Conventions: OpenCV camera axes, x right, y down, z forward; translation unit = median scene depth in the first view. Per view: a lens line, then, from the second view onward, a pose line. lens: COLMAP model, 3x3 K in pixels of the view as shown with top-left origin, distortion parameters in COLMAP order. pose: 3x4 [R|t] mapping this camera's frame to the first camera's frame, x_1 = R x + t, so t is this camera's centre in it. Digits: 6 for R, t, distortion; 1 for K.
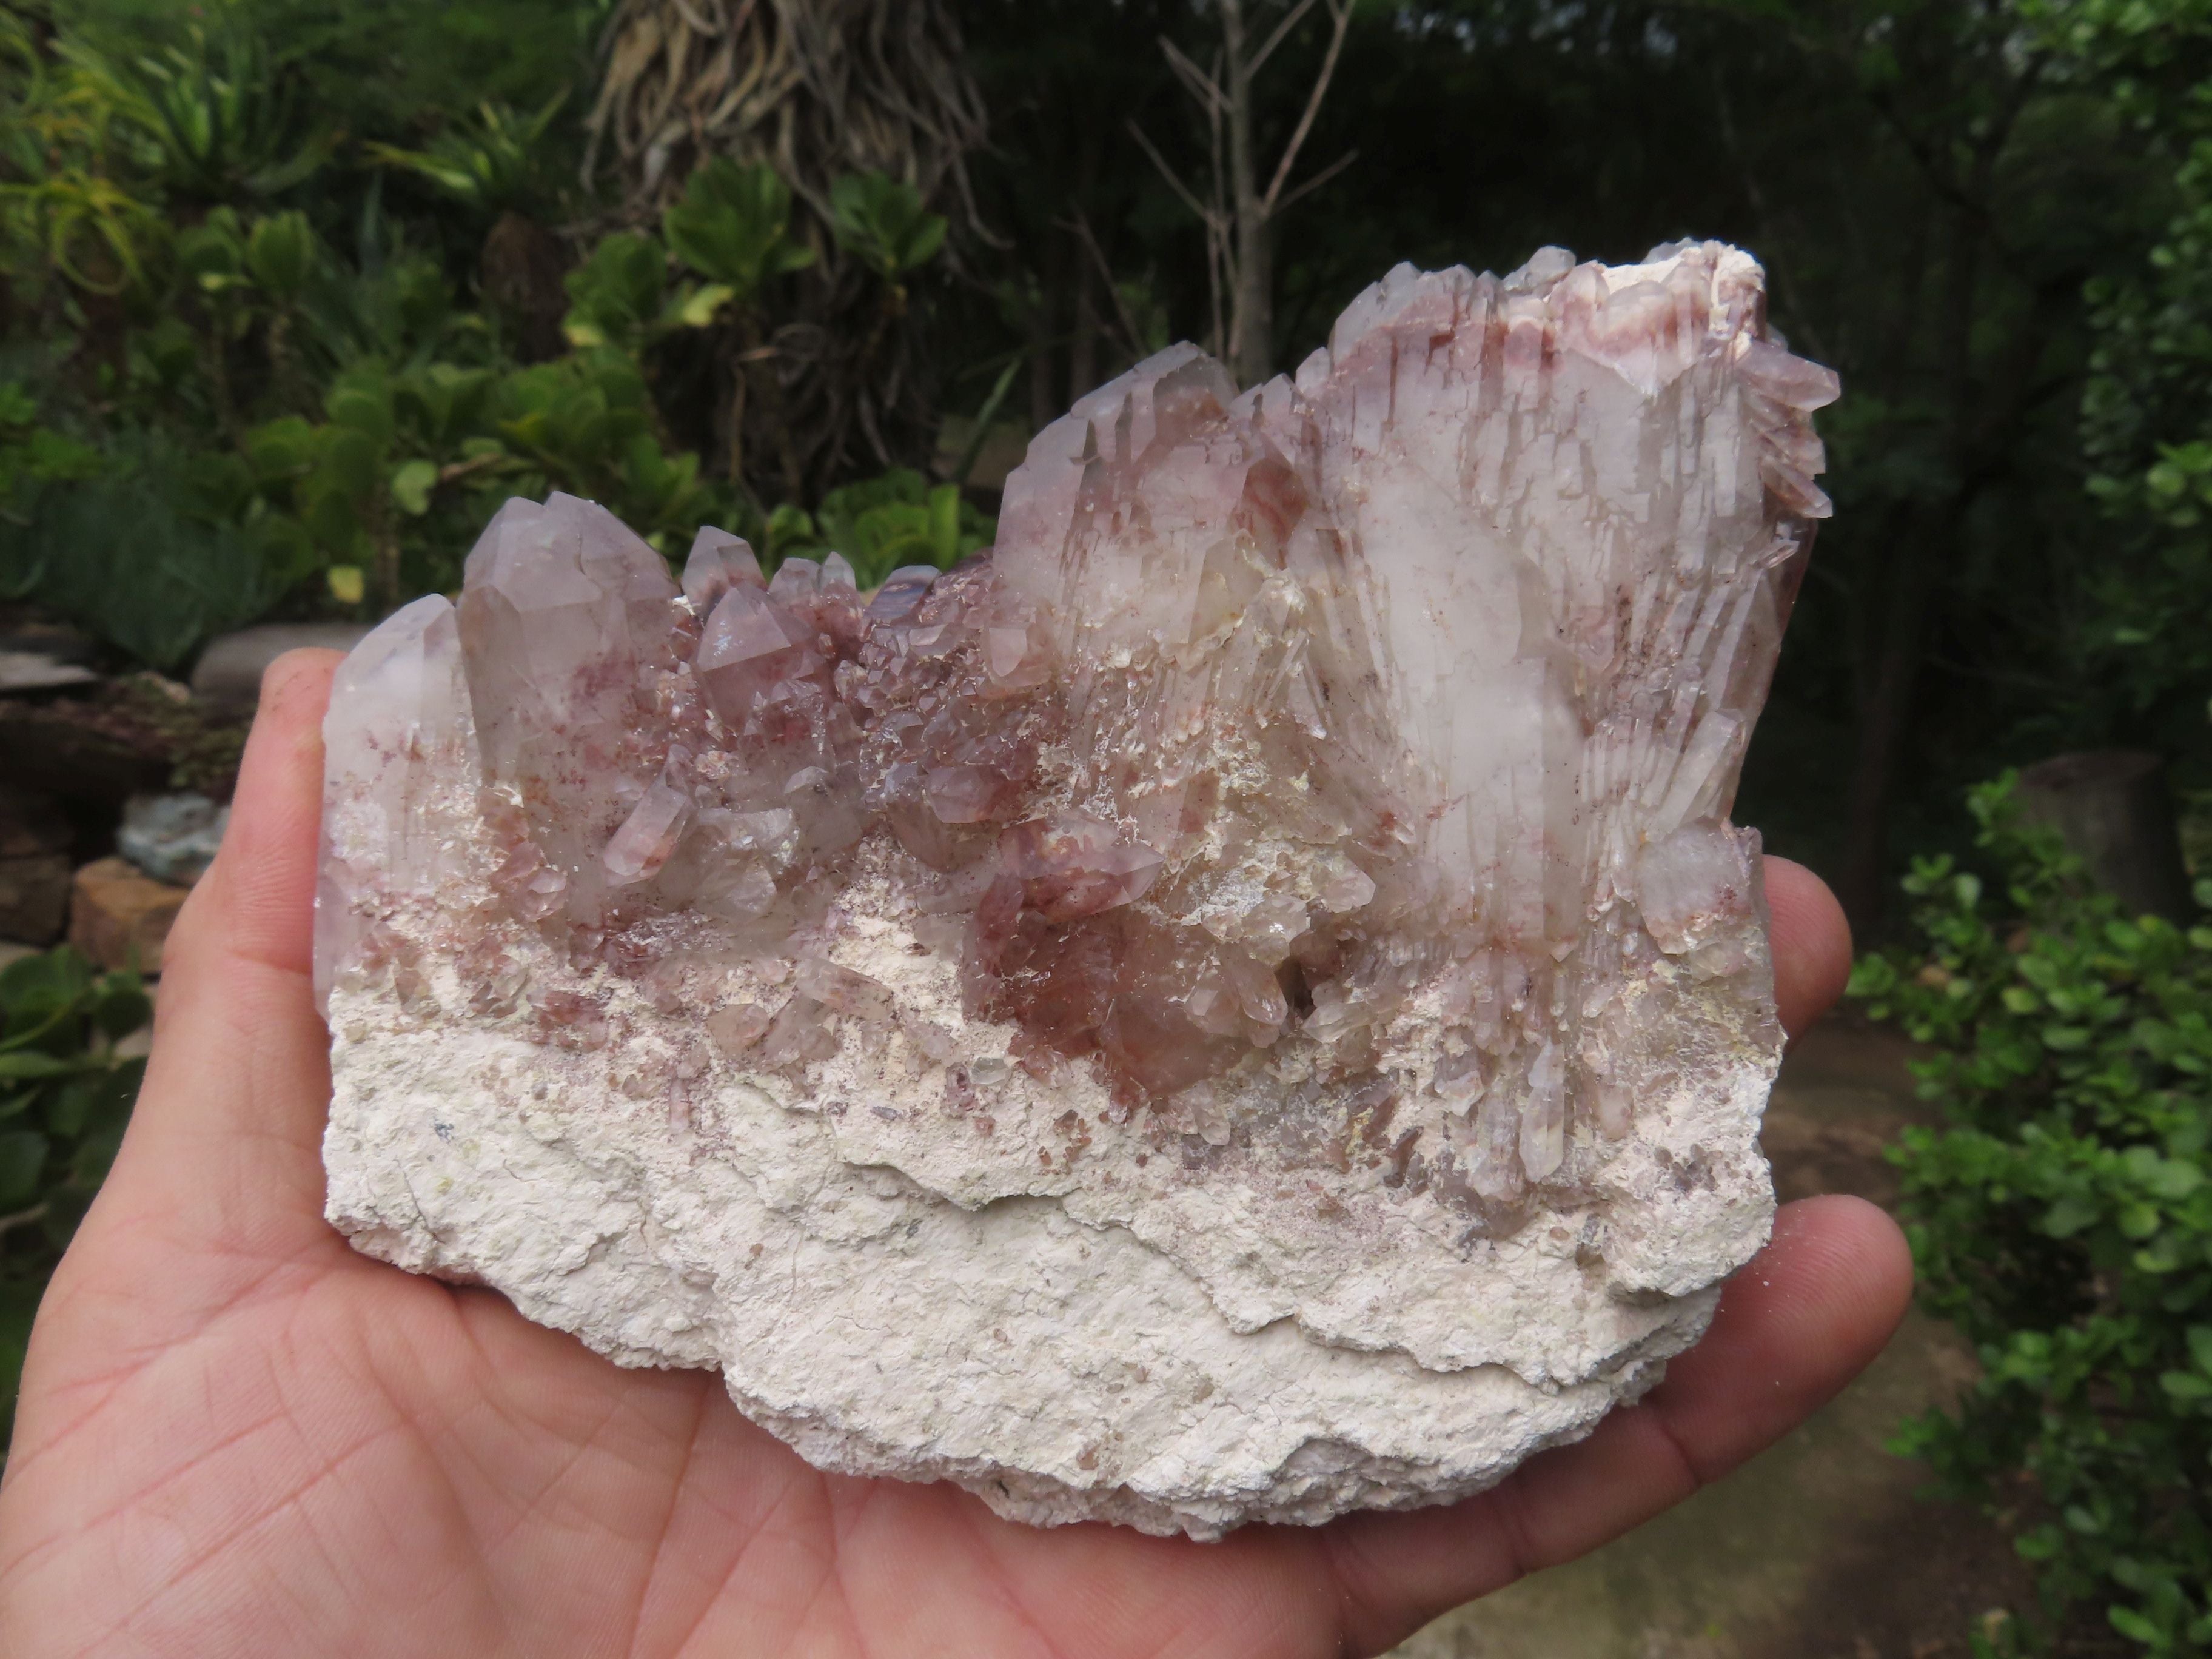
lens RADIAL K [[1713.7, 0, 1106.0], [0, 1713.7, 829.5], [0, 0, 1]] dist [-0.013721, 0.003512]
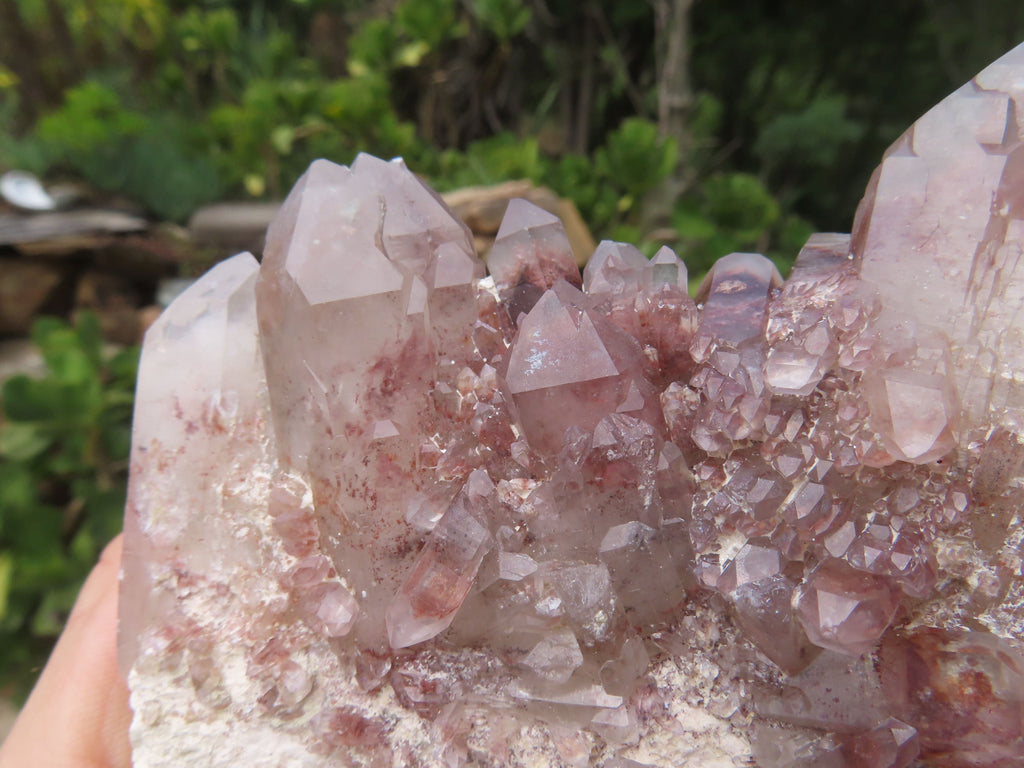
lens RADIAL K [[793.3, 0, 512.0], [0, 793.3, 384.0], [0, 0, 1]] dist [-0.013721, 0.003512]
pose [[0.984003, 0.081549, -0.158390, -0.171930], [-0.054992, 0.984701, 0.165349, -0.161260], [0.169450, -0.153993, 0.973433, 0.611620]]
